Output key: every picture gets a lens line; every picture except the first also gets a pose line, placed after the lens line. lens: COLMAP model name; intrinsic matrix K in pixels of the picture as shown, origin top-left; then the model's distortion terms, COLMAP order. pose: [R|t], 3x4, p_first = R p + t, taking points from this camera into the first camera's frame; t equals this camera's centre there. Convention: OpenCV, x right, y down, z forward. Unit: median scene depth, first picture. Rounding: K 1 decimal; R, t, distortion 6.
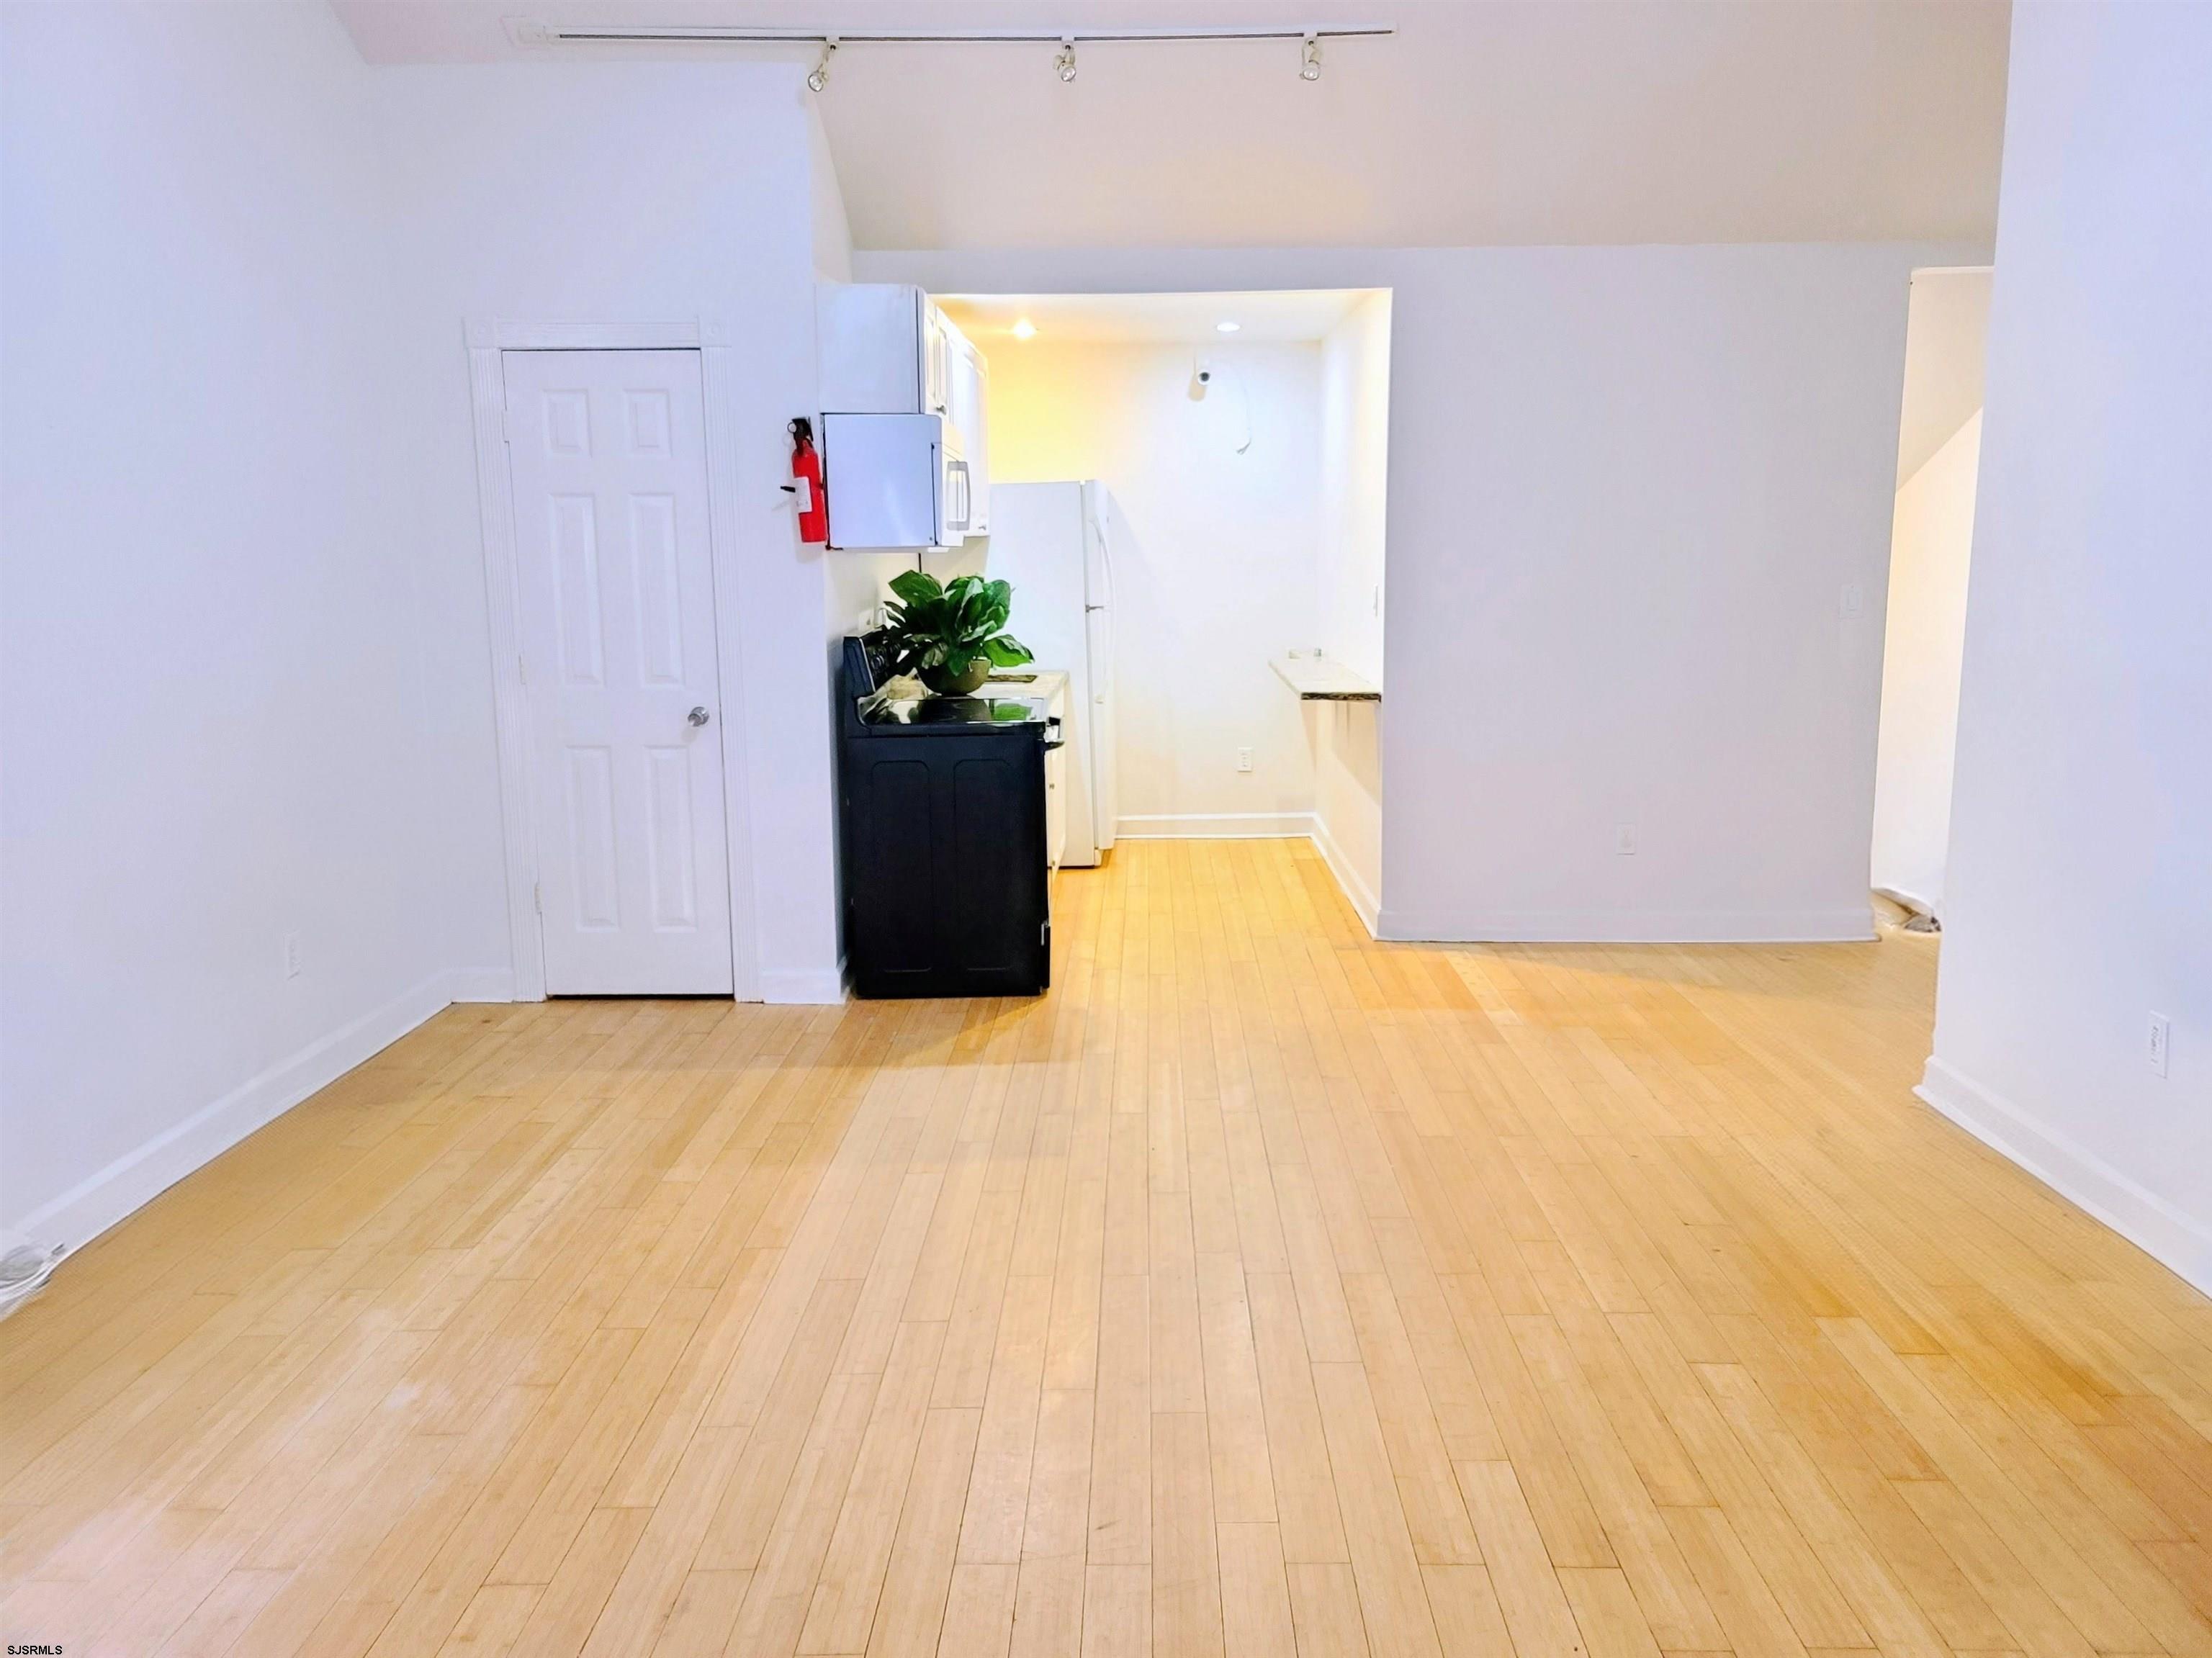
lens RADIAL K [[1675.4, 0, 1104.8], [0, 1675.4, 821.6], [0, 0, 1]] dist [0.063670, -0.061146]
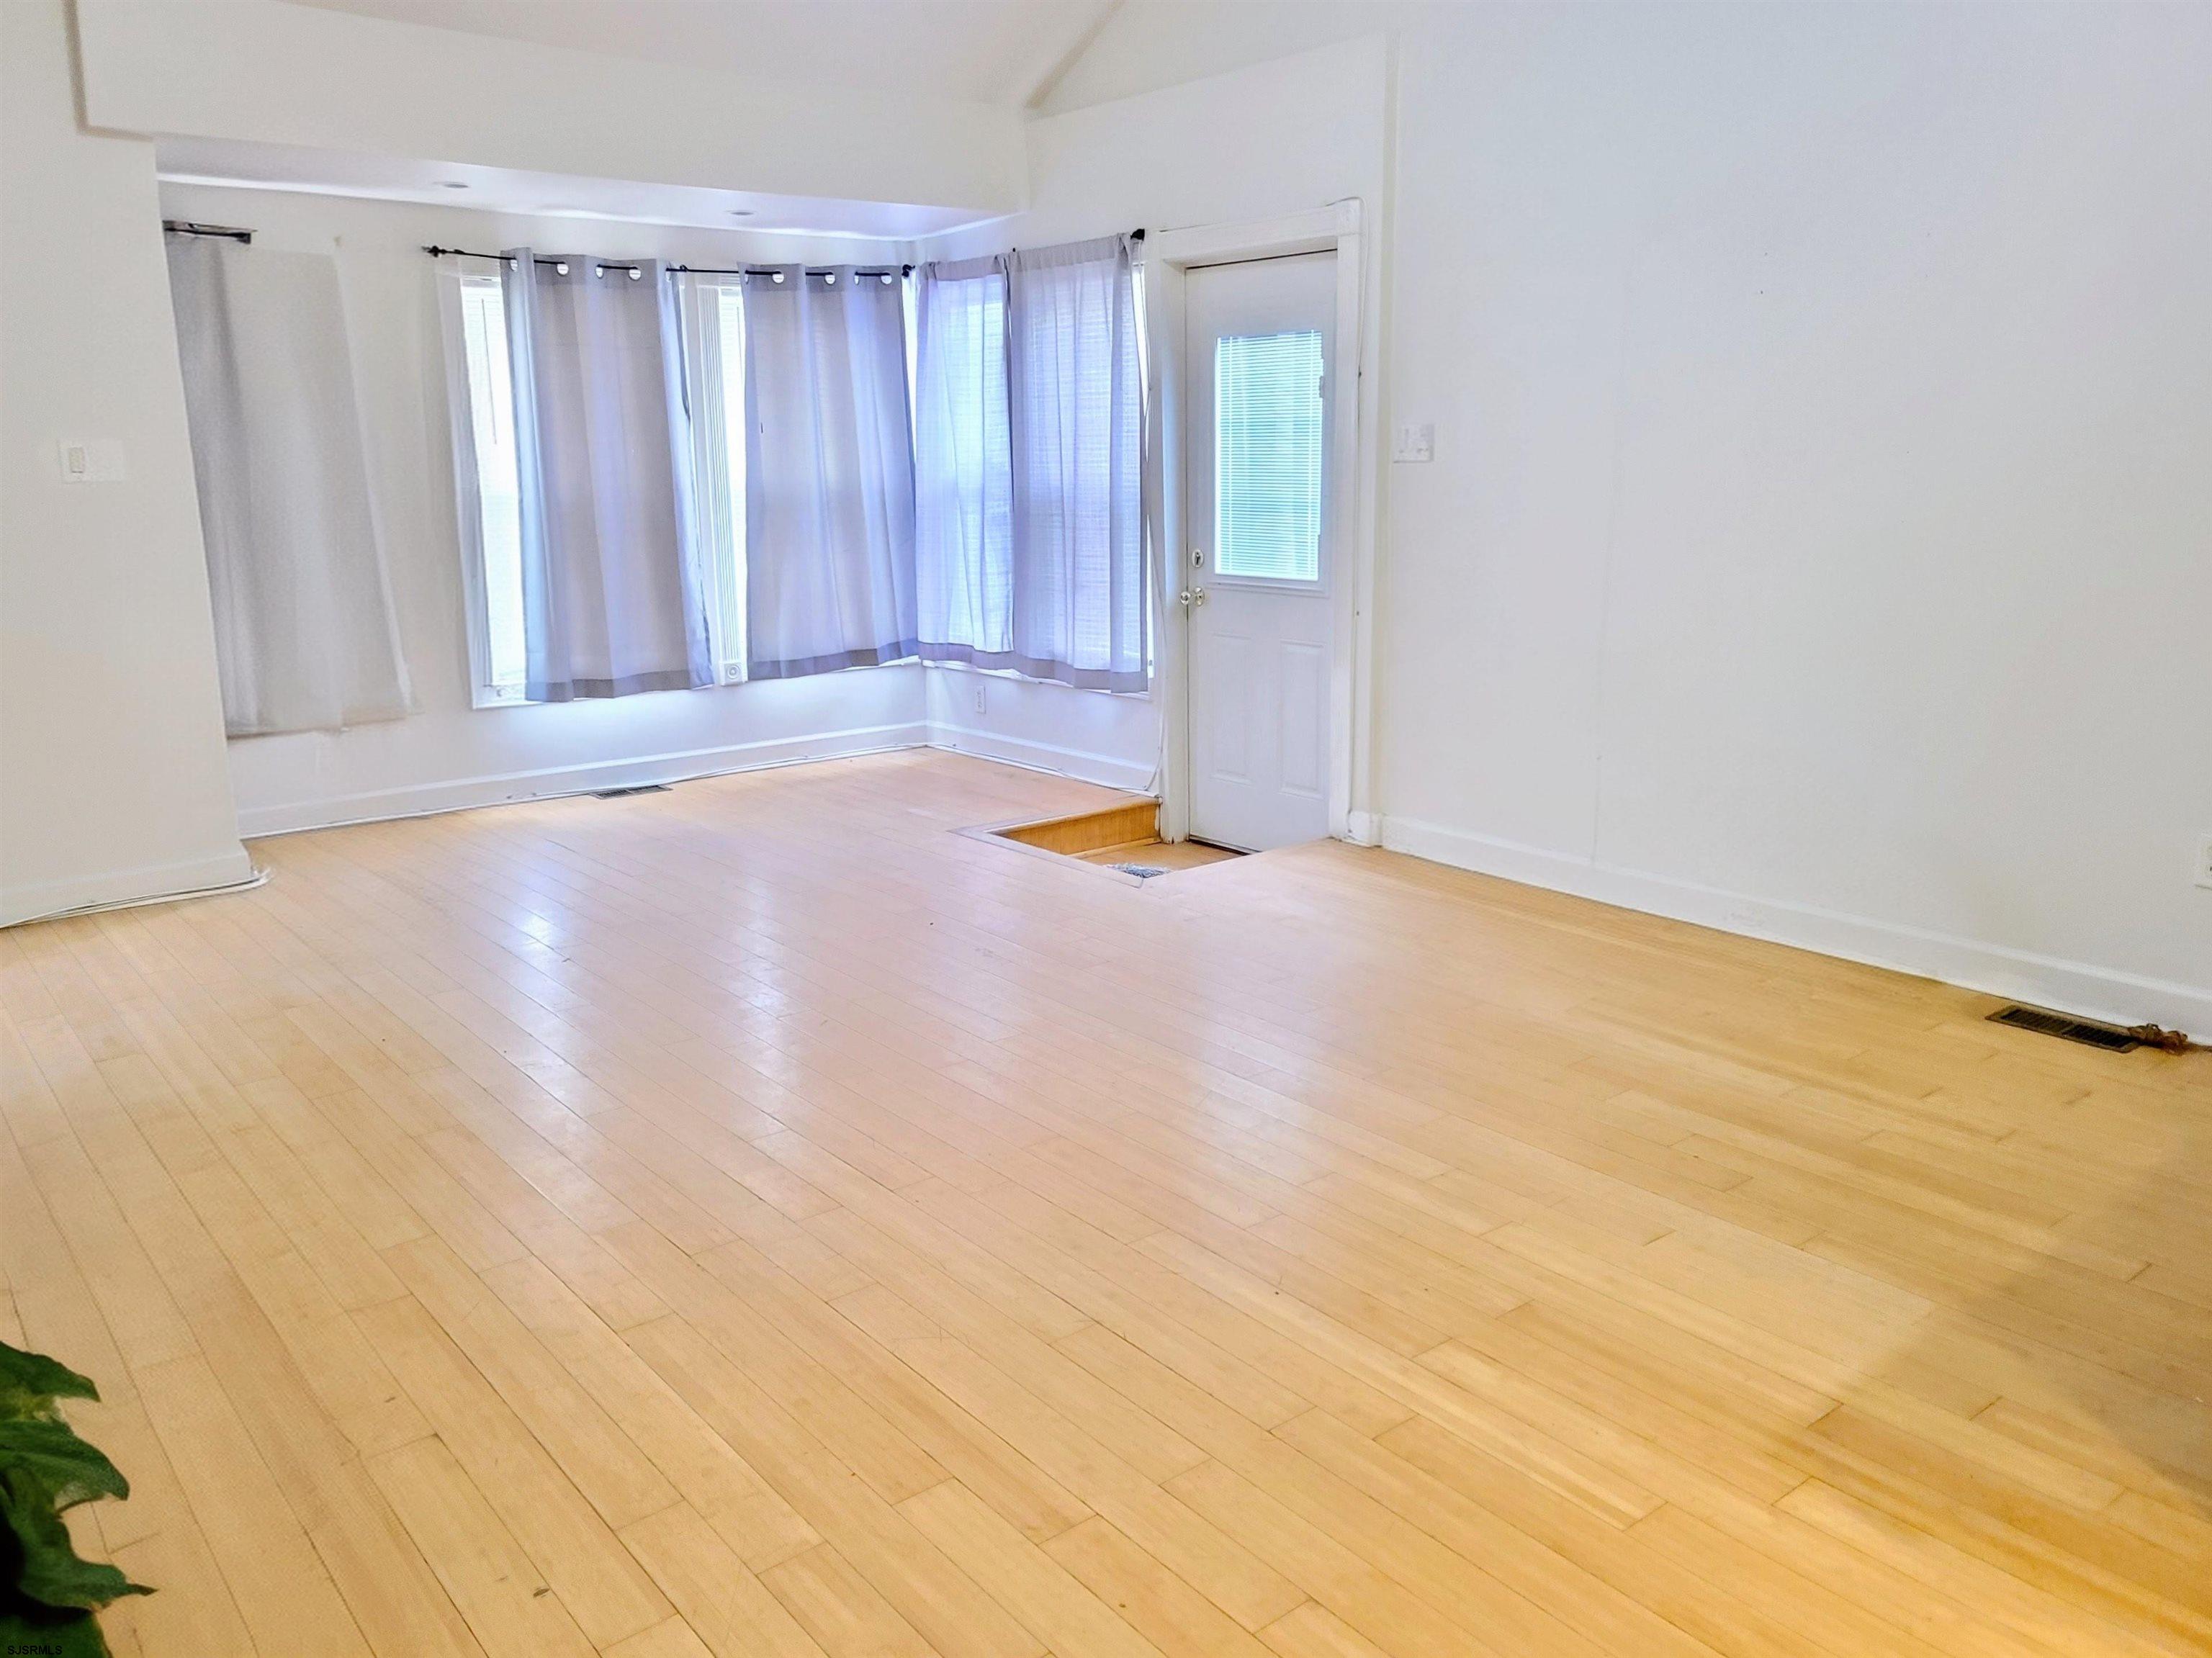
lens RADIAL K [[1675.4, 0, 1106.0], [0, 1675.4, 828.4], [0, 0, 1]] dist [0.063670, -0.061146]
pose [[-0.764661, 0.170491, -0.621472, 0.418923], [-0.083478, 0.930039, 0.357853, -0.182799], [0.639004, 0.325515, -0.696932, 1.258645]]
